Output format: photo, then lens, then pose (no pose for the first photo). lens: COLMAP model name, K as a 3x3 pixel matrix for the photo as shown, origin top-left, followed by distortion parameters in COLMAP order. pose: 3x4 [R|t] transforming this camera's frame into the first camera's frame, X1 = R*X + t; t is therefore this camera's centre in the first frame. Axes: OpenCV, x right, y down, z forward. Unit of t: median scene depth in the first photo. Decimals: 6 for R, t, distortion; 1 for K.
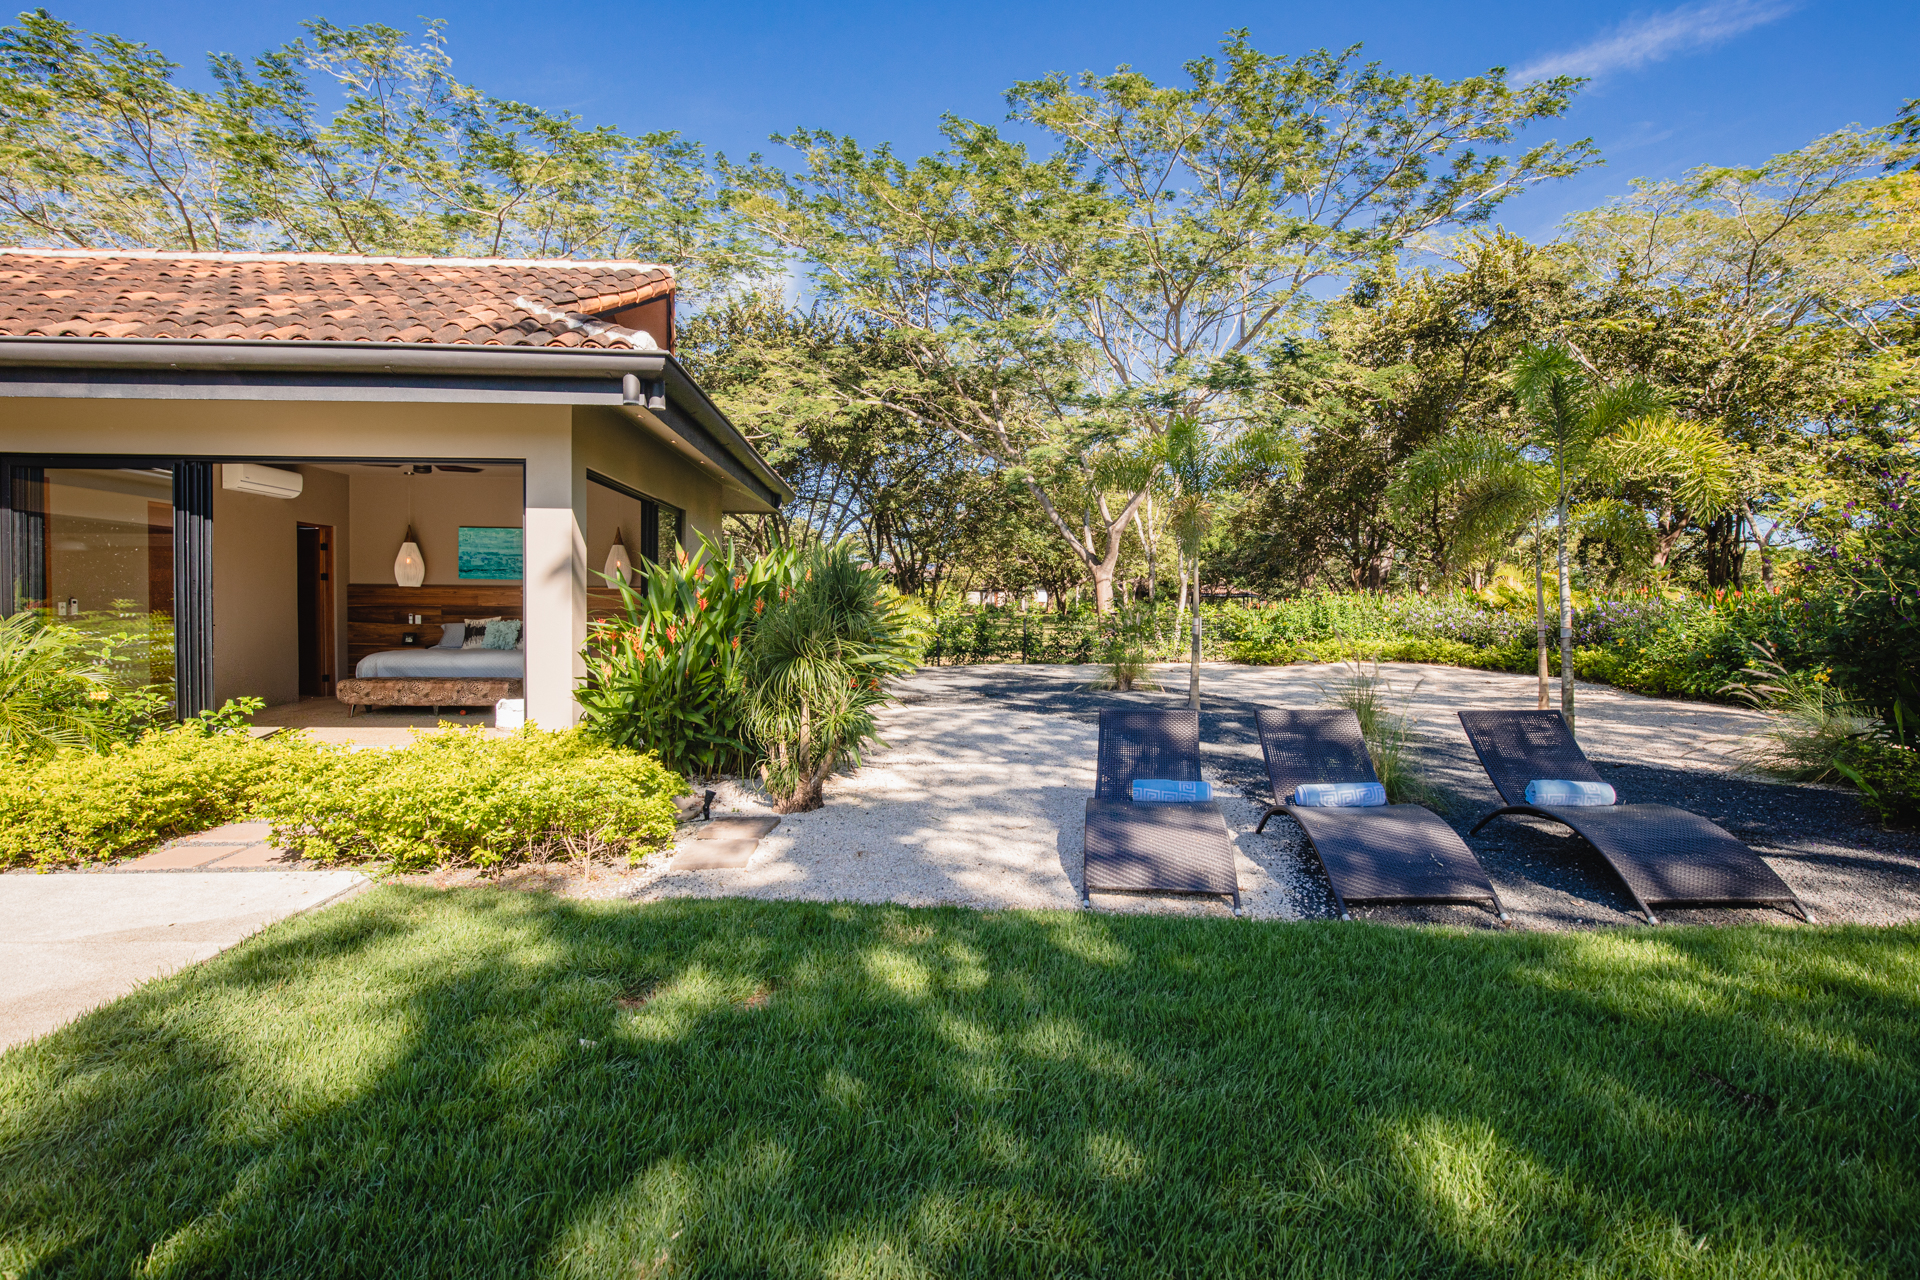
lens RADIAL K [[889.7, 0, 965.7], [0, 889.7, 636.1], [0, 0, 1]] dist [-0.035325, 0.003990]
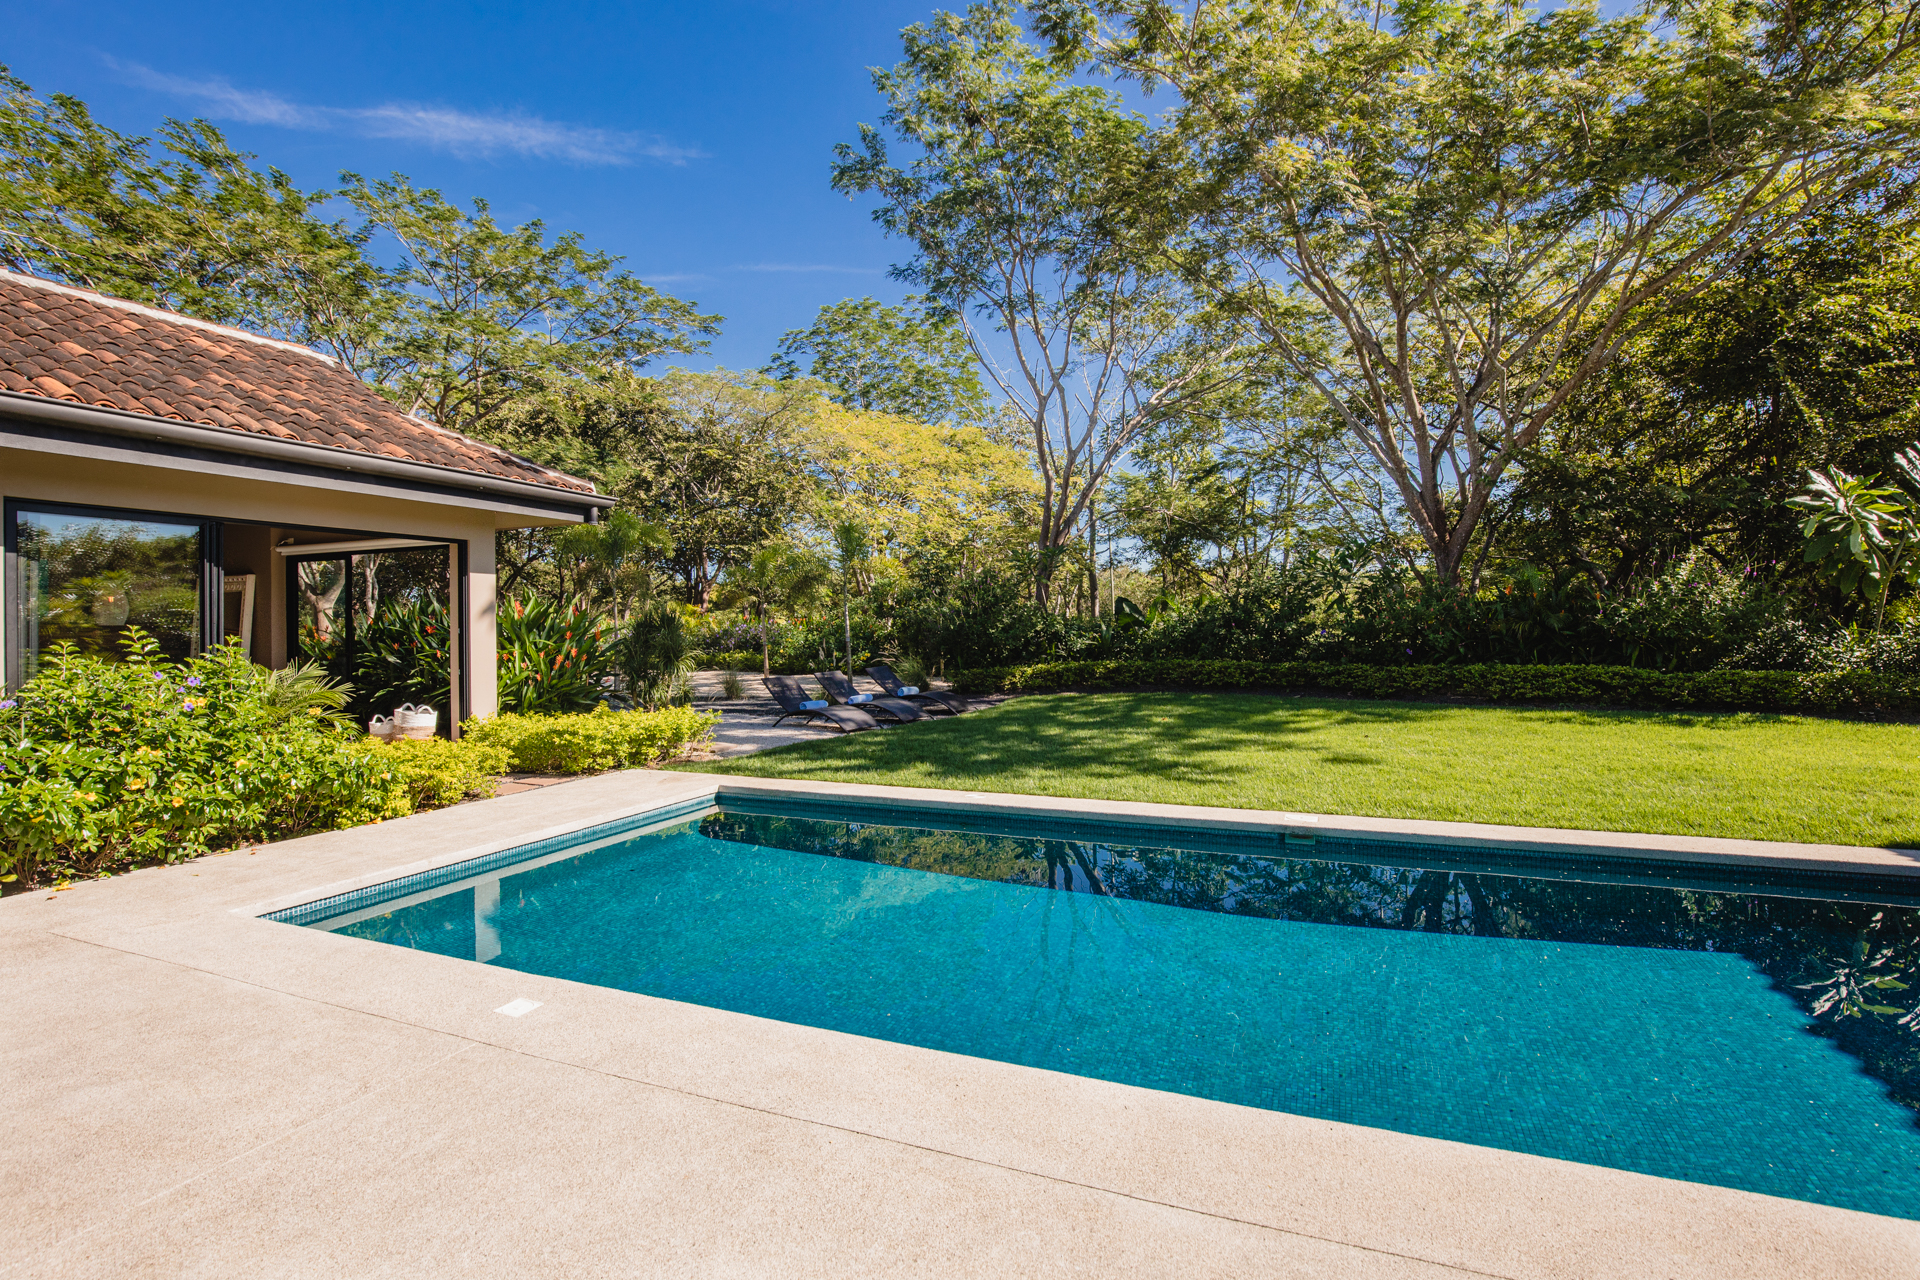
lens RADIAL K [[889.7, 0, 960.8], [0, 889.7, 635.3], [0, 0, 1]] dist [-0.035325, 0.003990]
pose [[0.469561, -0.013640, 0.882795, -1.027201], [0.039188, 0.999217, -0.005406, 0.003598], [-0.882030, 0.037133, 0.469728, -0.330135]]
